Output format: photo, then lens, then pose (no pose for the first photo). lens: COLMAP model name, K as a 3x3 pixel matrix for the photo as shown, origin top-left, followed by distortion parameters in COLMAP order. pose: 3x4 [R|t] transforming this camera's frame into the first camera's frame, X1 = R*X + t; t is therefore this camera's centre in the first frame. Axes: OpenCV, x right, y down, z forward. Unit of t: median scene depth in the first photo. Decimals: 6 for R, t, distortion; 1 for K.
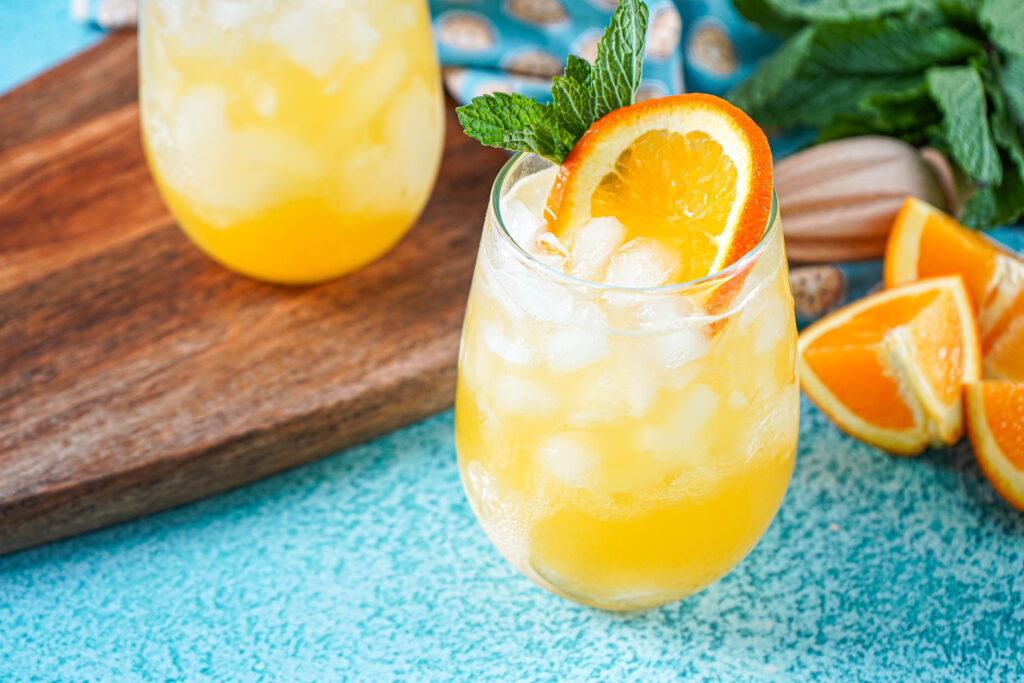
lens RADIAL K [[1884.5, 0, 507.2], [0, 1884.5, 342.2], [0, 0, 1]] dist [-0.170022, 0.000000]
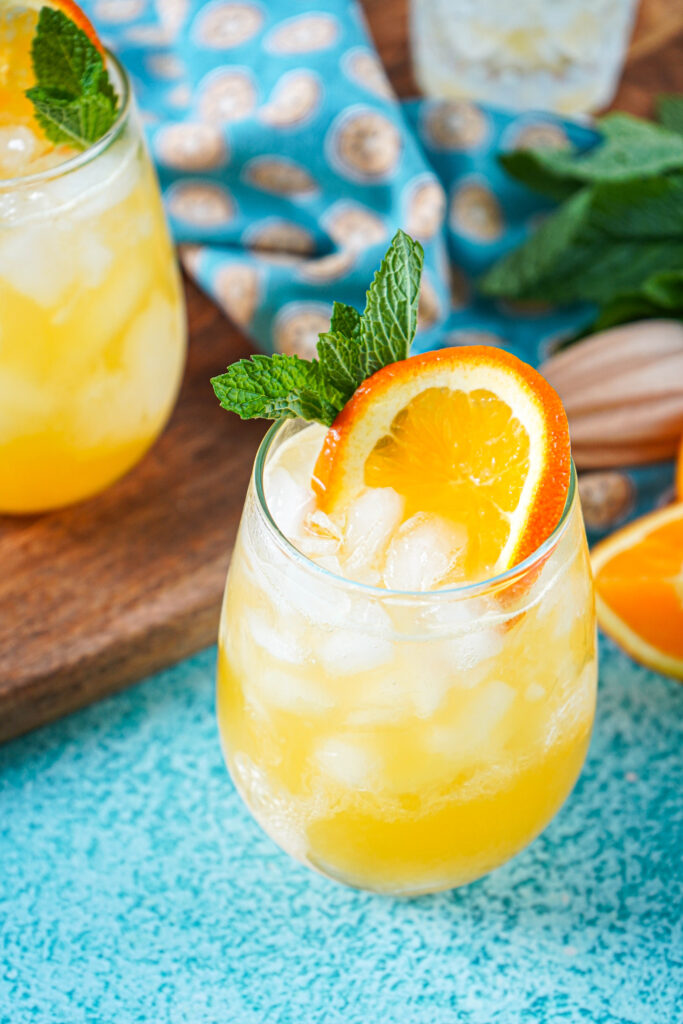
lens RADIAL K [[1999.5, 0, 348.3], [0, 1999.5, 510.6], [0, 0, 1]] dist [-0.179655, 0.000000]
pose [[0.997510, -0.035145, 0.061145, -0.019765], [0.030163, 0.996292, 0.080572, -0.121403], [-0.063750, -0.078527, 0.994872, 0.054694]]
